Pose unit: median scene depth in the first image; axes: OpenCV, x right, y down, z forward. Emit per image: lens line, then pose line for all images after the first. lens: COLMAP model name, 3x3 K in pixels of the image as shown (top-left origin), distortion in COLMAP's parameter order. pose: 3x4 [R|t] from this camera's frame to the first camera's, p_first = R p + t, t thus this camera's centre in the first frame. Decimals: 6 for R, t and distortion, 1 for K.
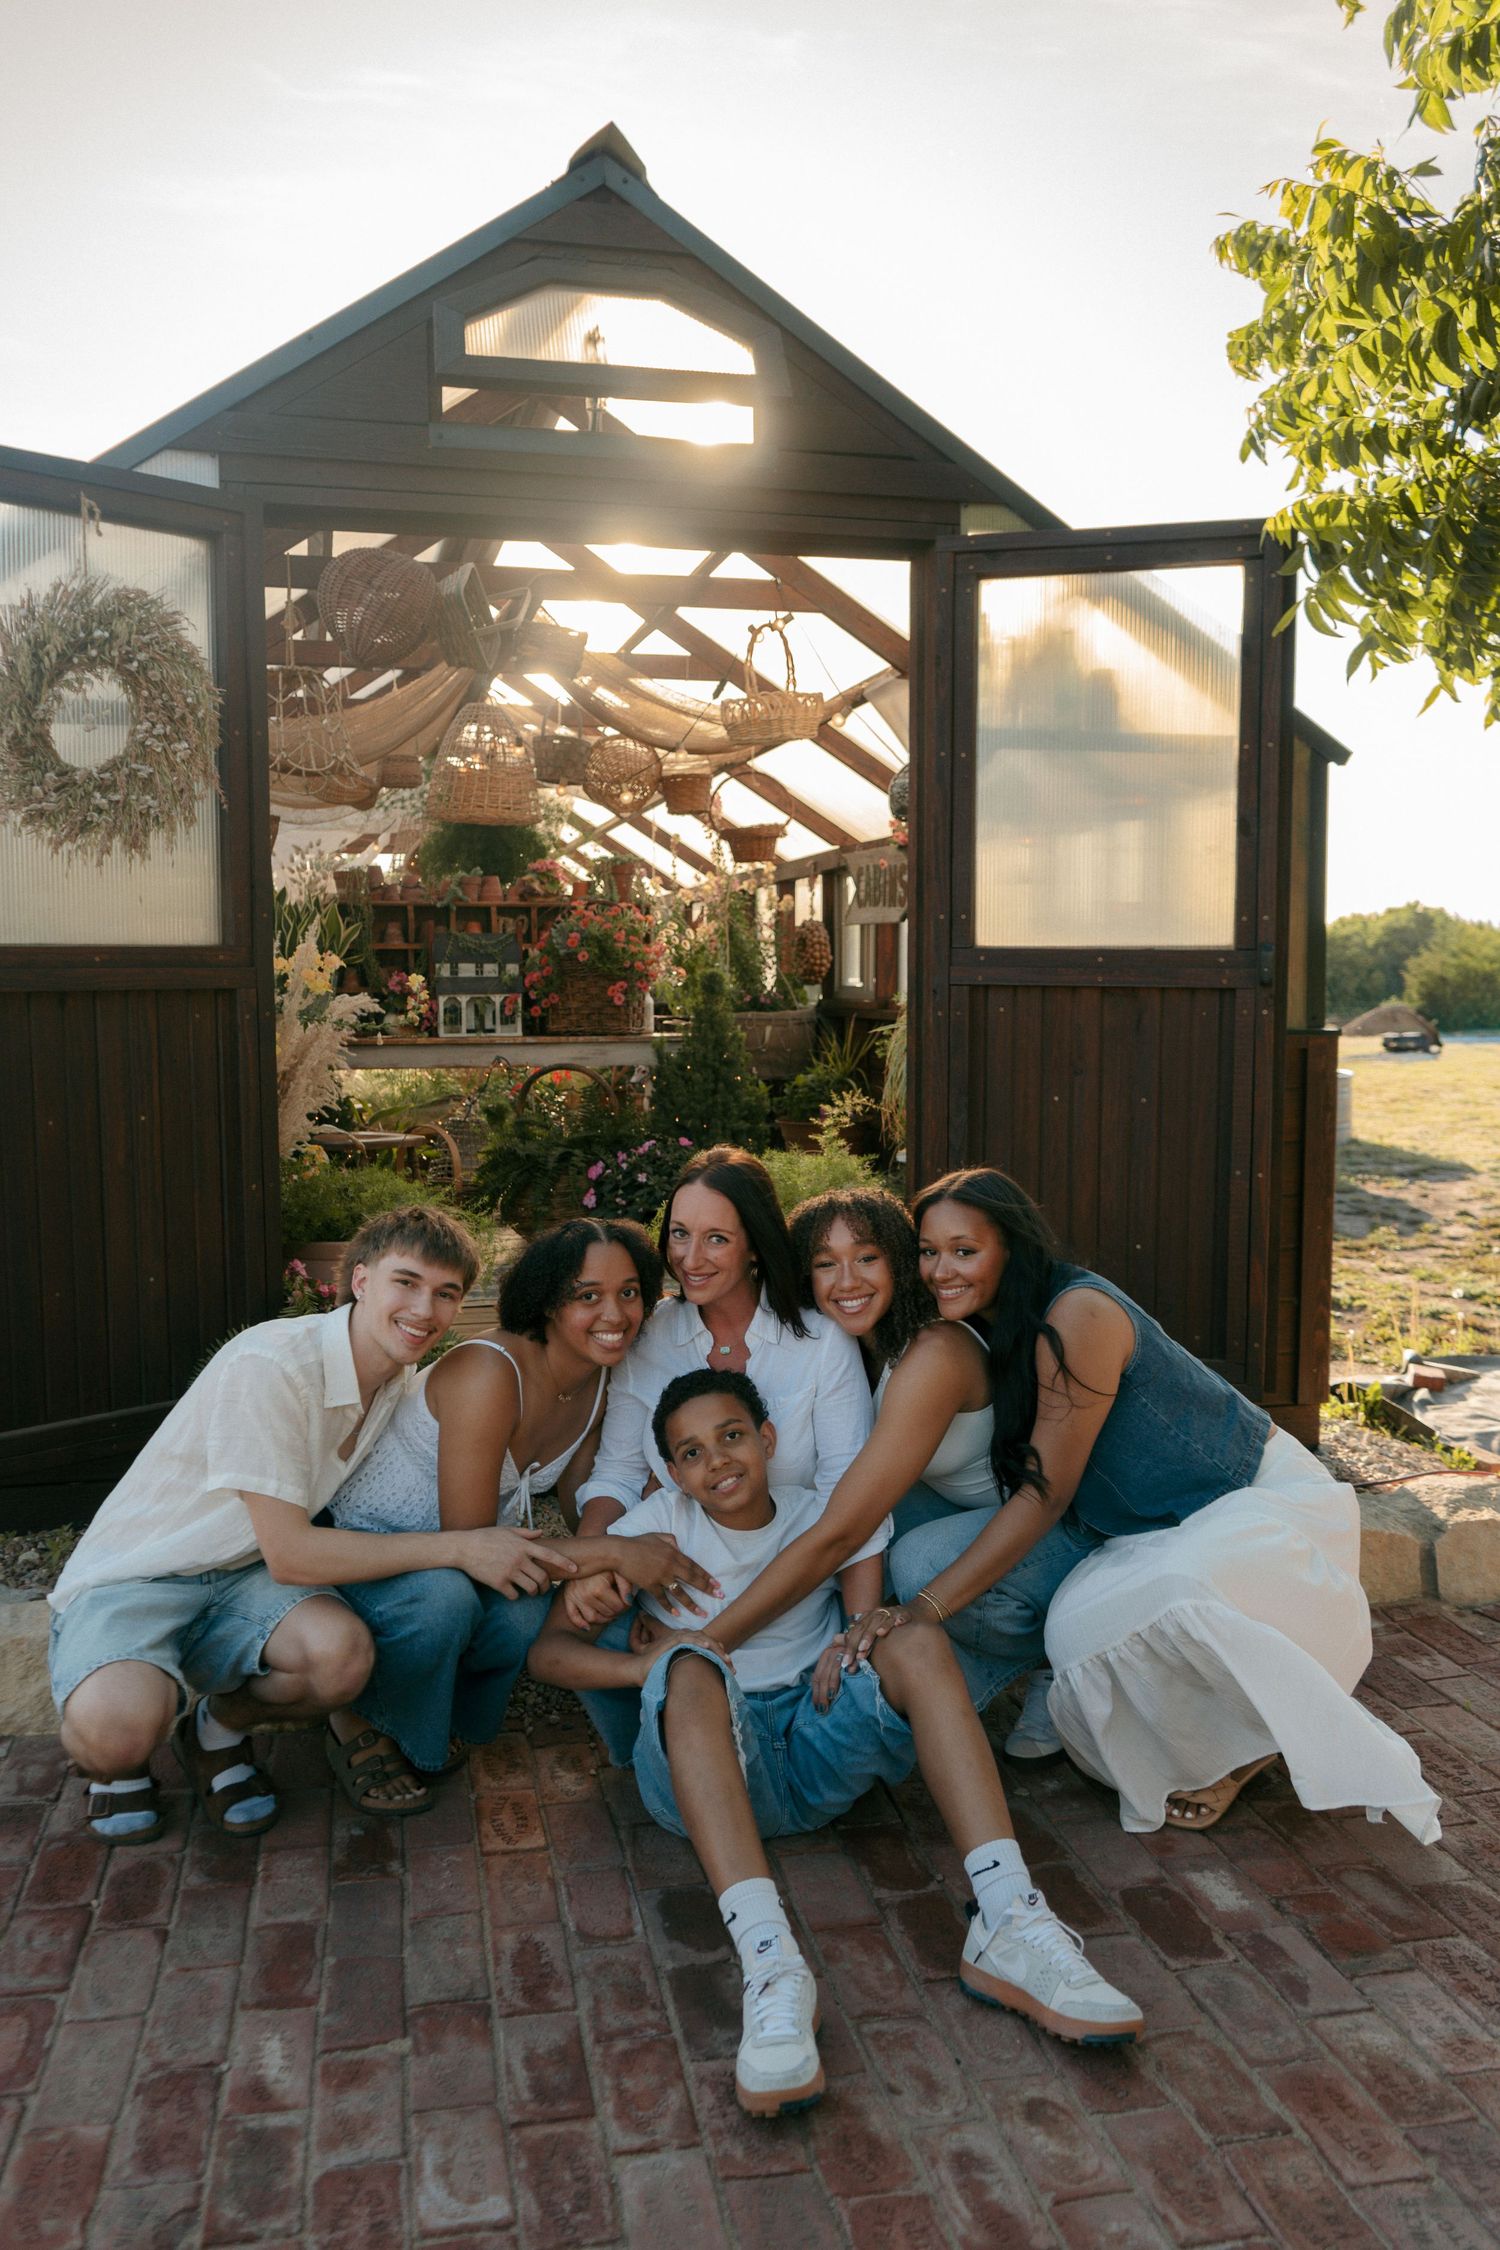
lens RADIAL K [[1737.7, 0, 750.0], [0, 1737.7, 1125.0], [0, 0, 1]] dist [-0.000464, 0.000237]
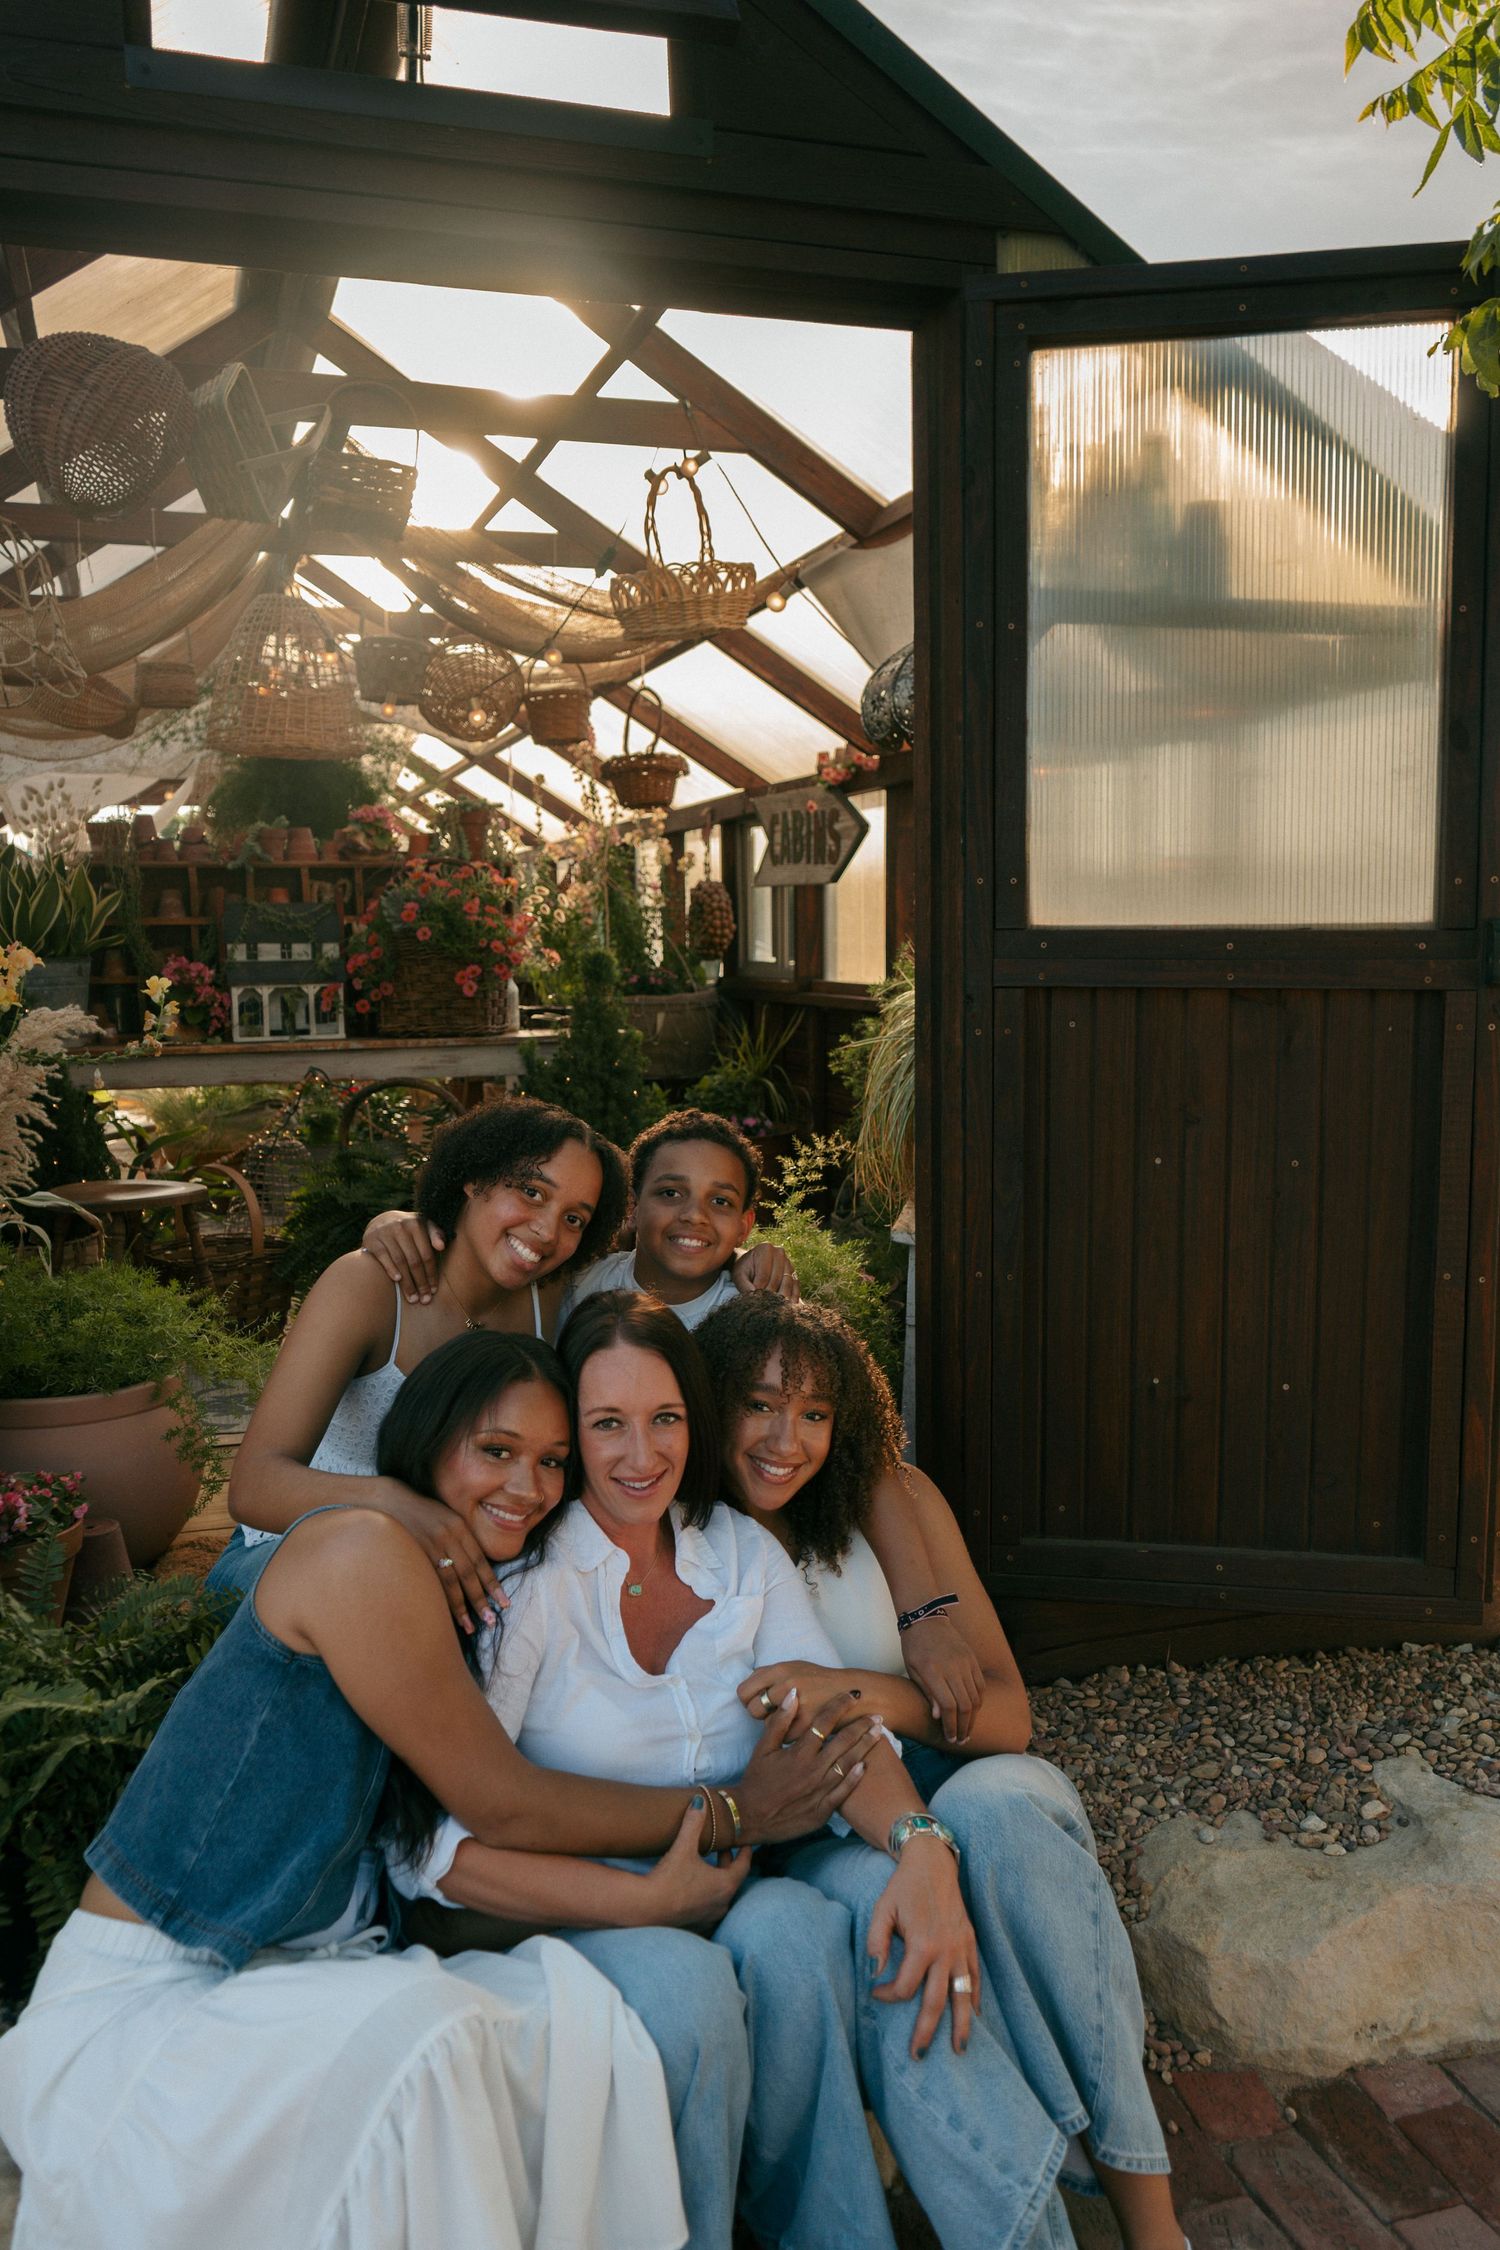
lens RADIAL K [[1737.7, 0, 750.0], [0, 1737.7, 1125.0], [0, 0, 1]] dist [-0.000464, 0.000237]
pose [[0.996541, -0.019435, 0.080794, -0.016896], [0.017417, 0.999520, 0.025612, -0.029489], [-0.081253, -0.024116, 0.996402, 0.225724]]
